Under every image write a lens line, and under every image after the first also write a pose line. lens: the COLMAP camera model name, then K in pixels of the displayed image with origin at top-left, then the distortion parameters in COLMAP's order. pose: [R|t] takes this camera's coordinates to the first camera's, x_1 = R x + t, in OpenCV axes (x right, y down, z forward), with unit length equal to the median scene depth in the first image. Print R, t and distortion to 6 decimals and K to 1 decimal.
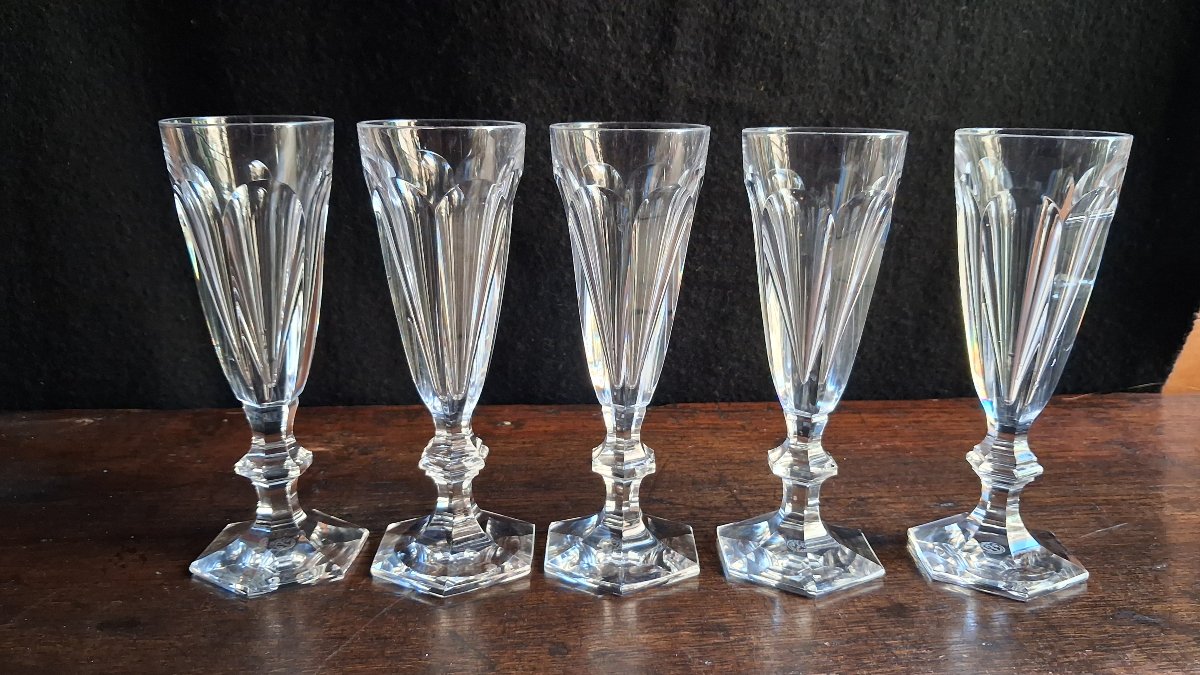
lens RADIAL K [[863.3, 0, 600.0], [0, 863.3, 337.5], [0, 0, 1]] dist [0.200579, -0.601259]
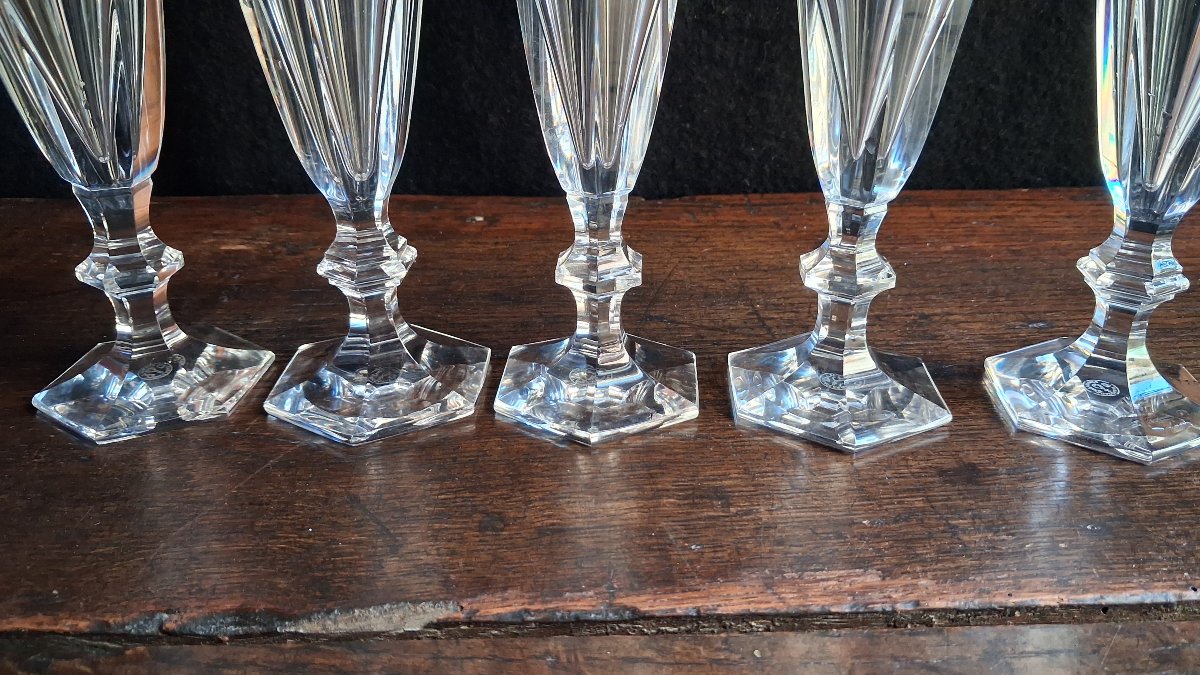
lens RADIAL K [[901.8, 0, 601.6], [0, 901.8, 314.6], [0, 0, 1]] dist [0.122668, -0.326276]
pose [[0.998893, 0.008678, -0.046236, 0.062938], [0.000645, 0.980220, 0.197908, 0.029050], [0.047038, -0.197718, 0.979130, 0.242804]]
